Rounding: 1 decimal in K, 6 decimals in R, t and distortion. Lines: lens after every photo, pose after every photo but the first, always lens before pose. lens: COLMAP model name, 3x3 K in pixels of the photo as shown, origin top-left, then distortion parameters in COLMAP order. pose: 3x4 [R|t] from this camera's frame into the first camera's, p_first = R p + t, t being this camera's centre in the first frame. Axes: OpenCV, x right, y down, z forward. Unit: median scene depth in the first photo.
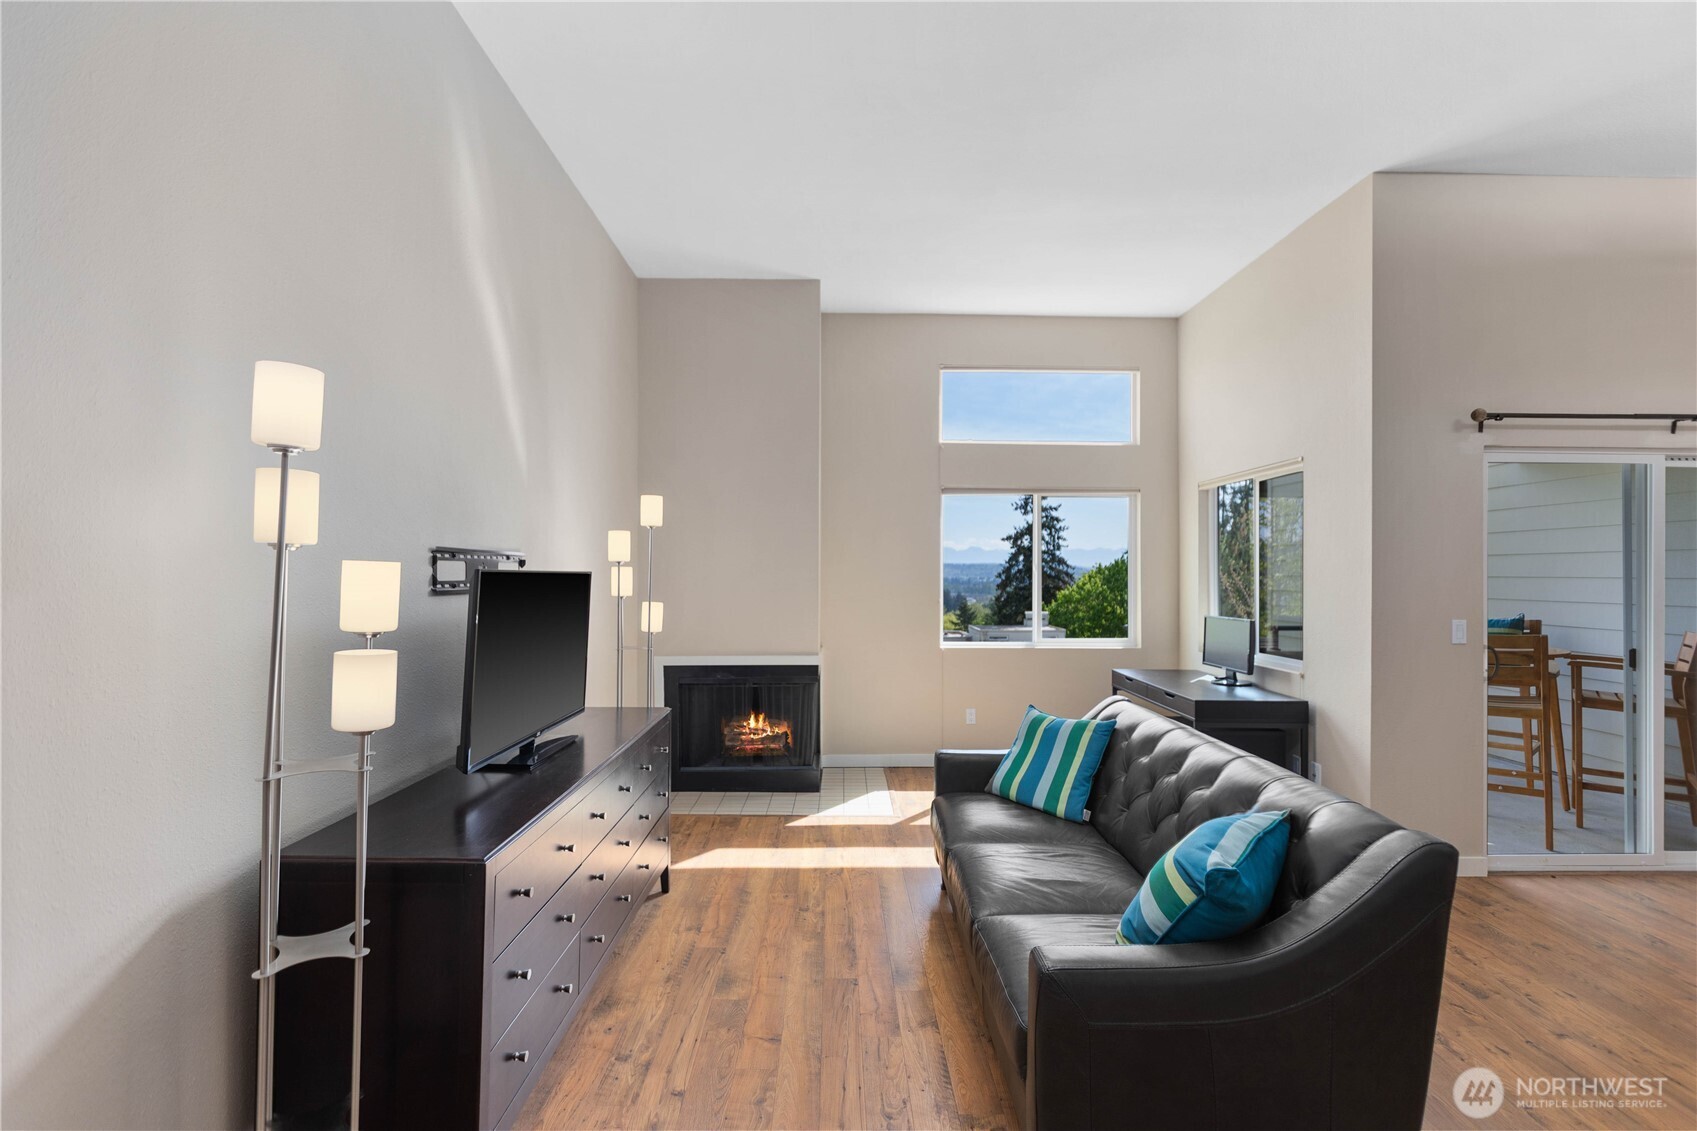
lens RADIAL K [[756.4, 0, 851.0], [0, 756.4, 577.4], [0, 0, 1]] dist [0.006817, -0.002115]
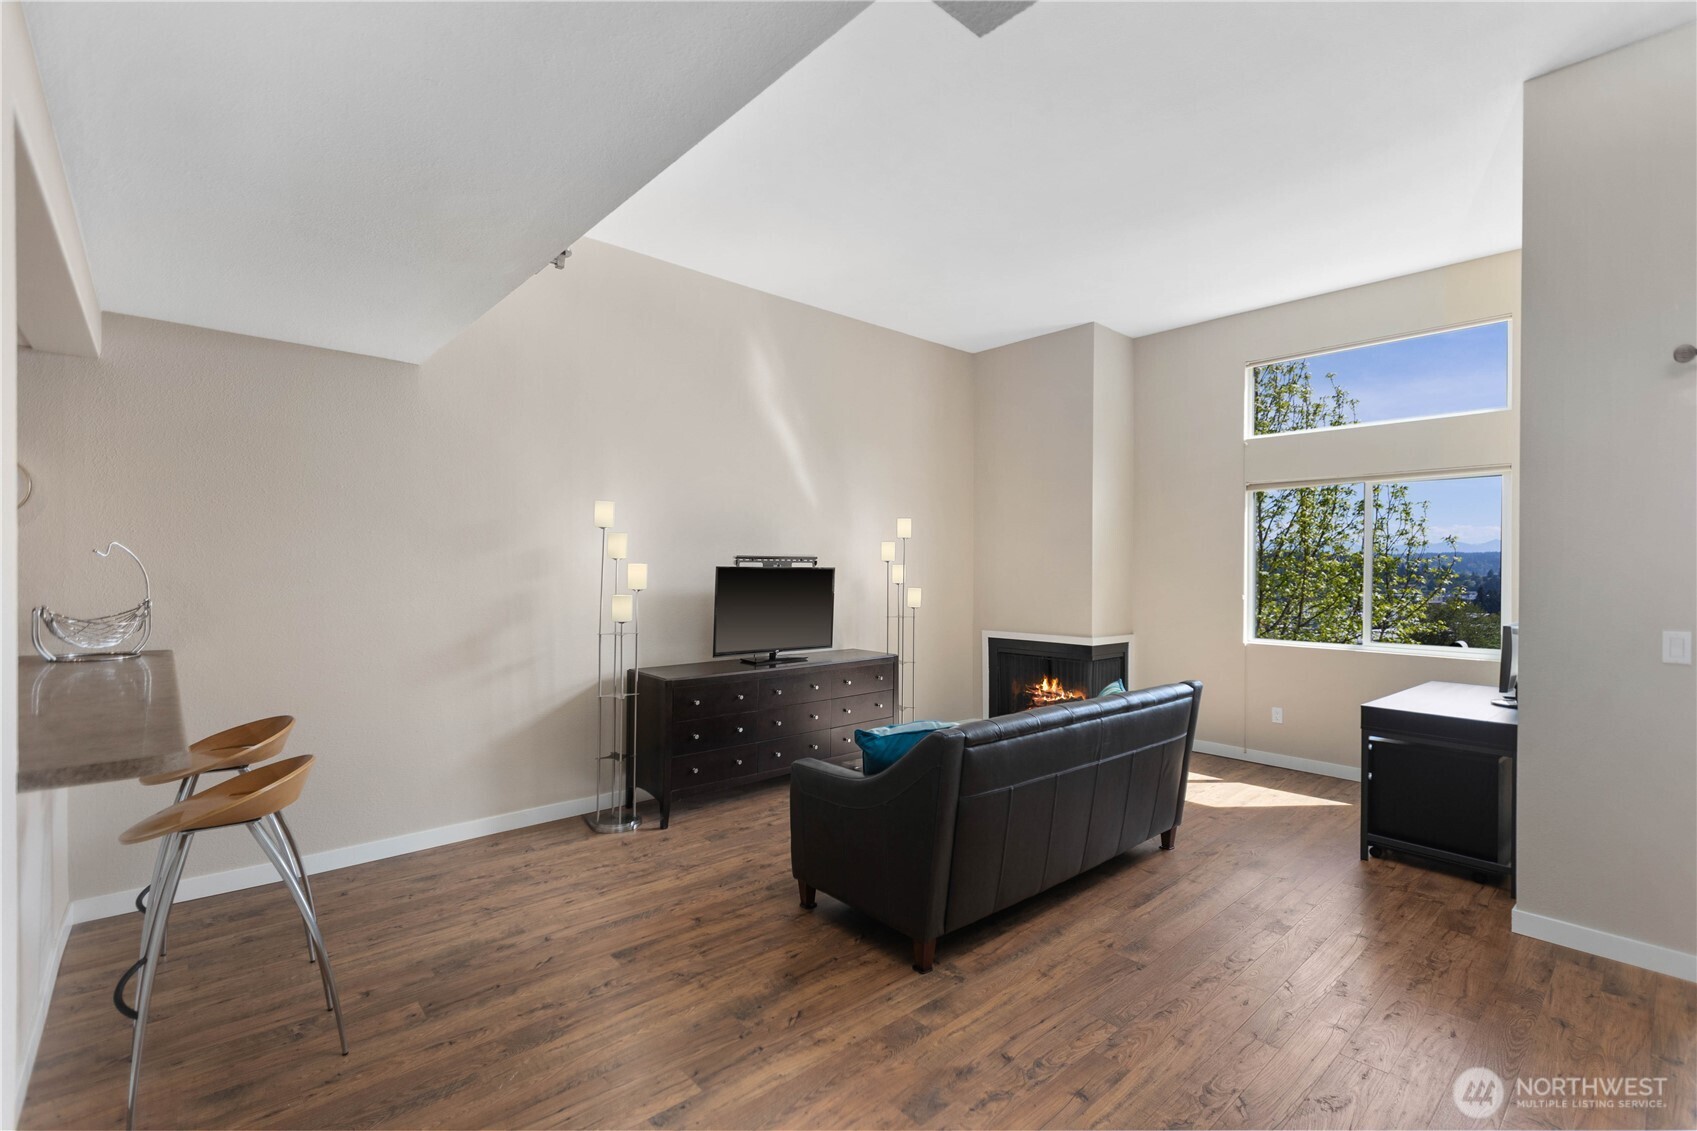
lens RADIAL K [[756.4, 0, 841.2], [0, 756.4, 566.3], [0, 0, 1]] dist [0.006817, -0.002115]
pose [[0.646984, -0.003391, -0.762496, 1.132095], [0.001728, 0.999994, -0.002982, -0.006171], [0.762502, 0.000612, 0.646986, -0.132954]]
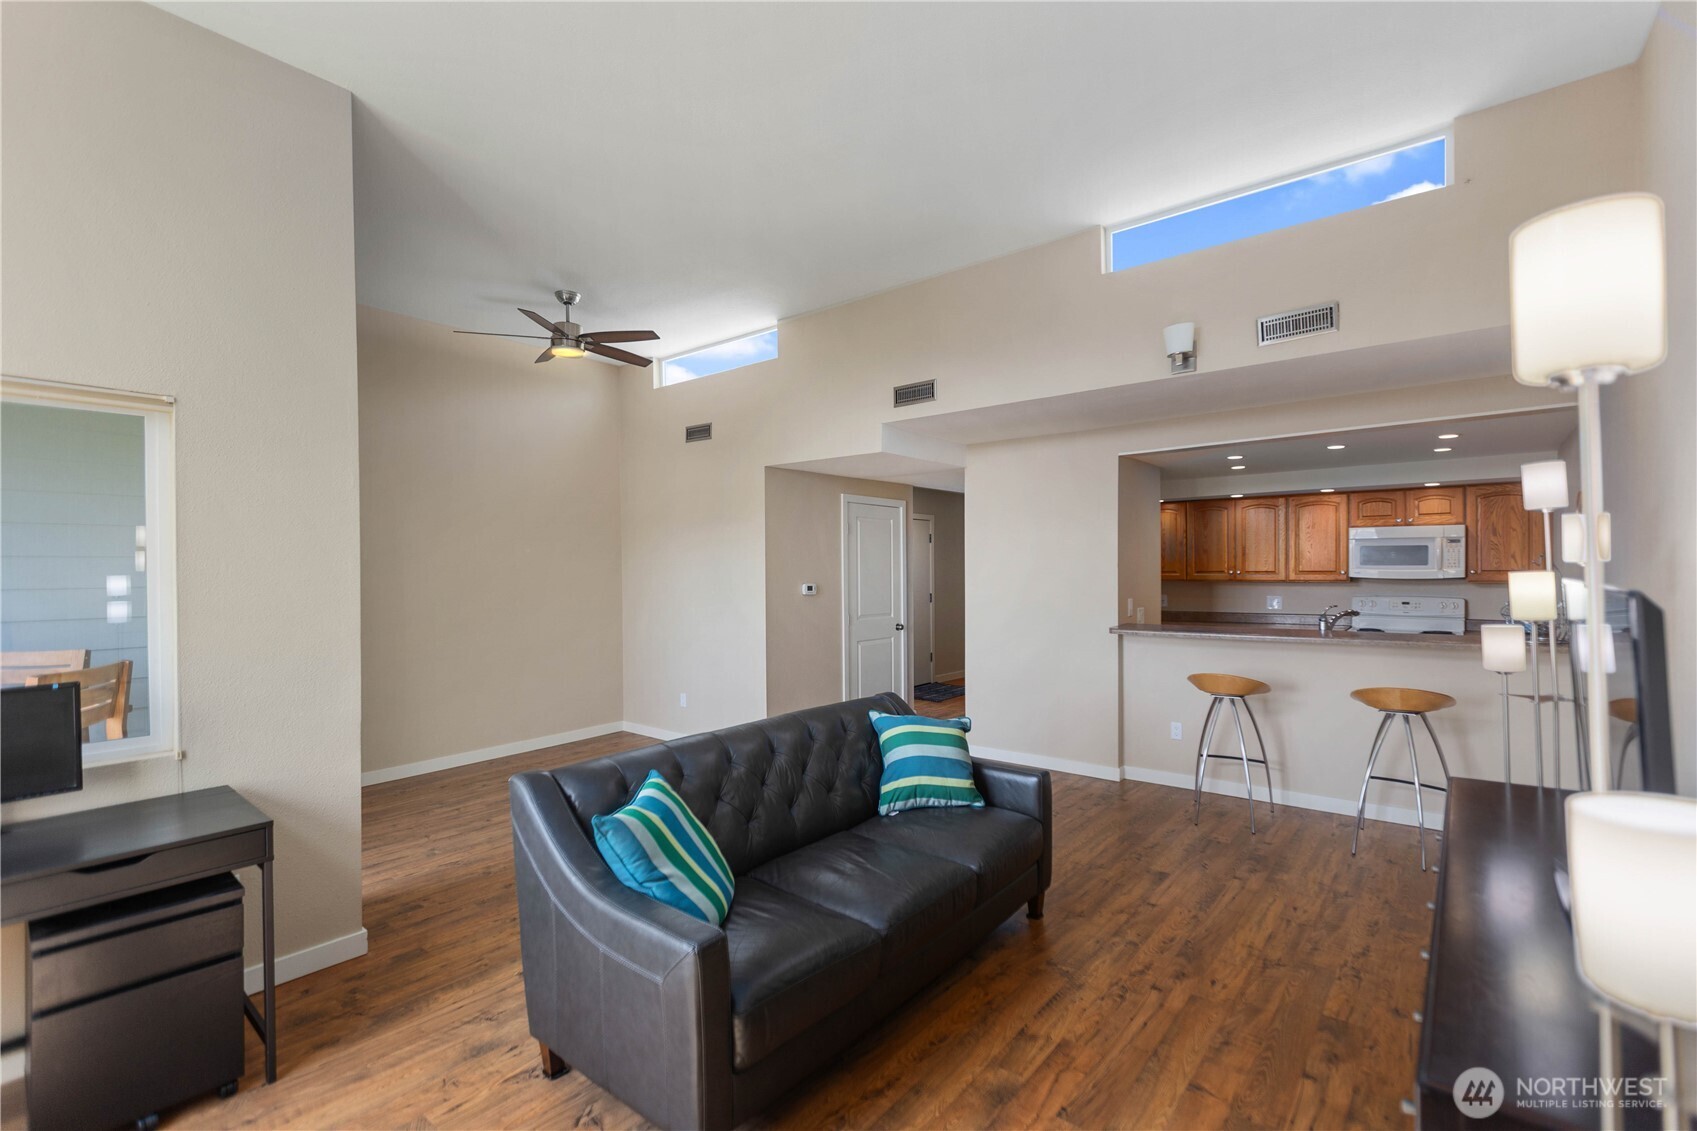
lens RADIAL K [[756.4, 0, 851.3], [0, 756.4, 570.1], [0, 0, 1]] dist [0.006817, -0.002115]
pose [[-0.762630, 0.004567, 0.646819, -0.334740], [0.003770, 0.999989, -0.002616, -0.019466], [-0.646824, 0.000443, -0.762639, 1.730296]]
